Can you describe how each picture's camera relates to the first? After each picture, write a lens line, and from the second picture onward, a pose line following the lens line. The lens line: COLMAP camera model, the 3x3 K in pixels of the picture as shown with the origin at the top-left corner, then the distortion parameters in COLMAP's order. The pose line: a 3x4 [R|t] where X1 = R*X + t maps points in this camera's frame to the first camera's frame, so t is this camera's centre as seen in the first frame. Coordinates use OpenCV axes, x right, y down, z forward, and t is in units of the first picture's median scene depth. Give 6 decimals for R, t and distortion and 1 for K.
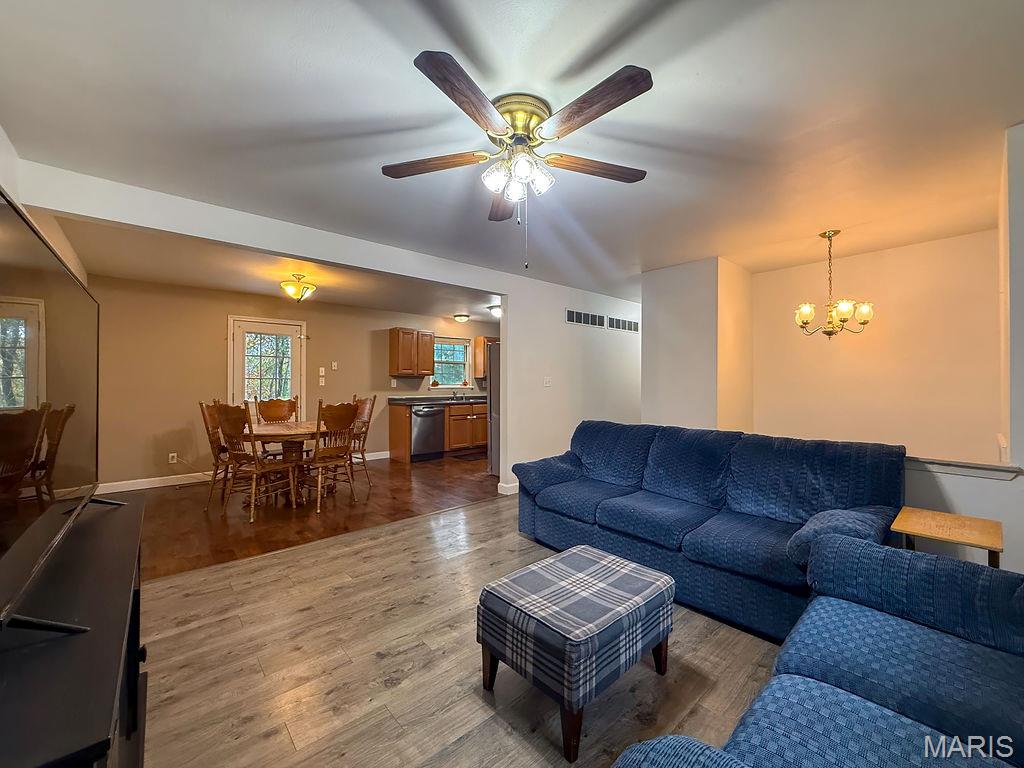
lens RADIAL K [[410.5, 0, 510.5], [0, 410.5, 381.0], [0, 0, 1]] dist [0.000666, 0.000082]
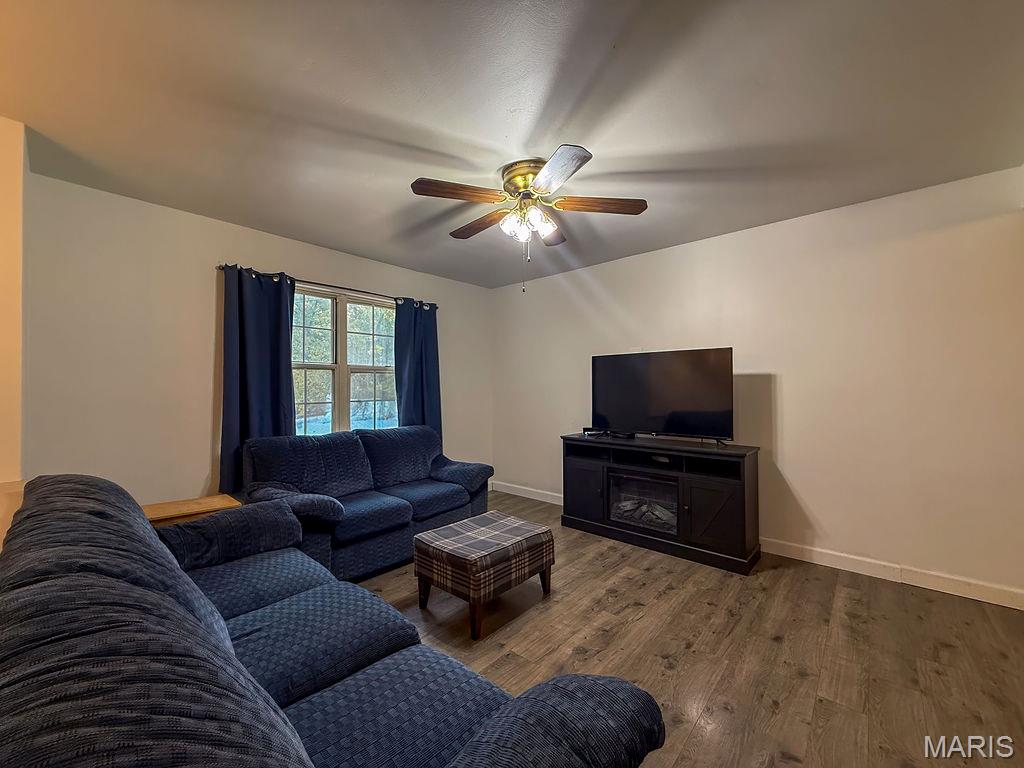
lens RADIAL K [[410.5, 0, 510.5], [0, 410.5, 381.0], [0, 0, 1]] dist [0.000666, 0.000082]
pose [[-0.991959, 0.004831, -0.126468, 0.234548], [0.007747, 0.999715, -0.022577, 0.006973], [0.126323, -0.023375, -0.991714, 2.220806]]
